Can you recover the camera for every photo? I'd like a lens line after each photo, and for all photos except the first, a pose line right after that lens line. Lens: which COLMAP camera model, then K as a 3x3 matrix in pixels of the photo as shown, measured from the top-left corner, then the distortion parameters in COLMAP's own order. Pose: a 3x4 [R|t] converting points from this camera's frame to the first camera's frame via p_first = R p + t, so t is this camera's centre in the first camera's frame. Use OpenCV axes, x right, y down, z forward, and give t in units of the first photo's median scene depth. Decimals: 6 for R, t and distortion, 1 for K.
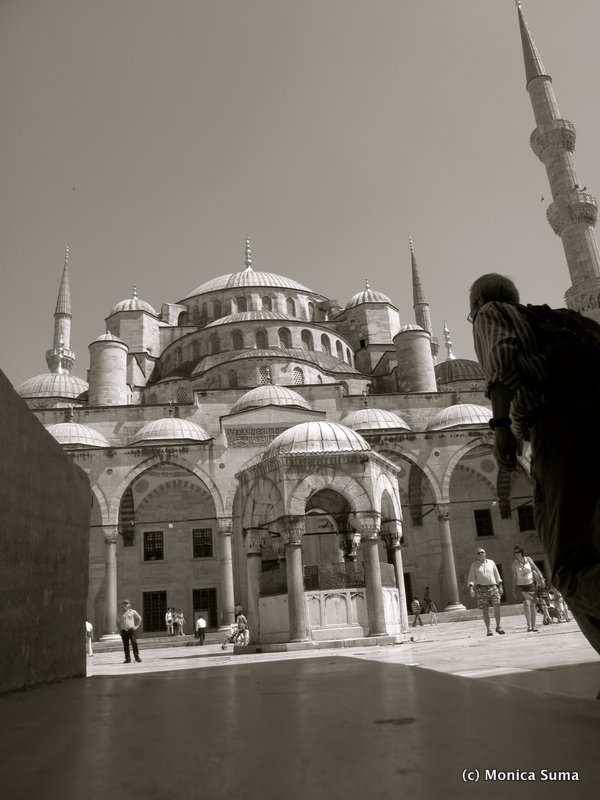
lens RADIAL K [[660.4, 0, 300.0], [0, 660.4, 400.0], [0, 0, 1]] dist [-0.141393, 0.102643]
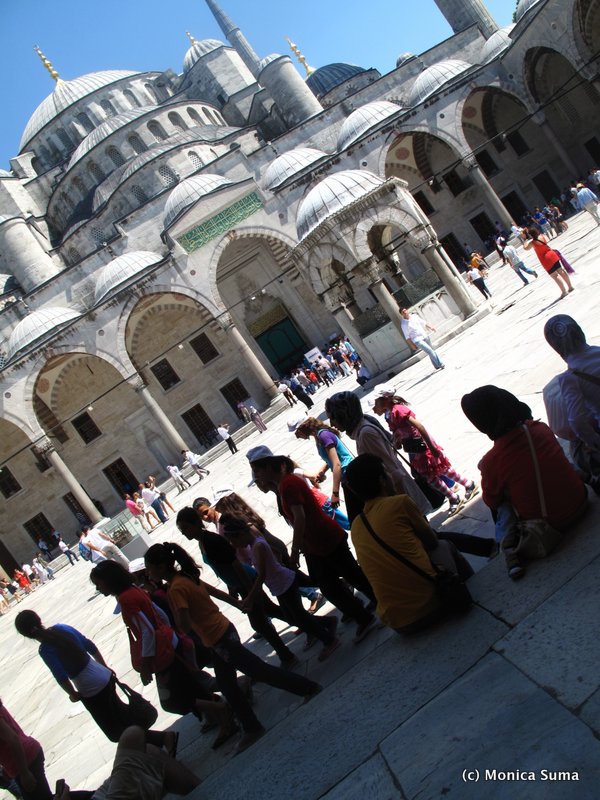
lens RADIAL K [[660.4, 0, 300.0], [0, 660.4, 400.0], [0, 0, 1]] dist [-0.141393, 0.102643]
pose [[0.863602, -0.500731, 0.058825, -0.112674], [0.445649, 0.812702, 0.375382, -0.040216], [-0.235773, -0.297966, 0.925001, -0.039815]]
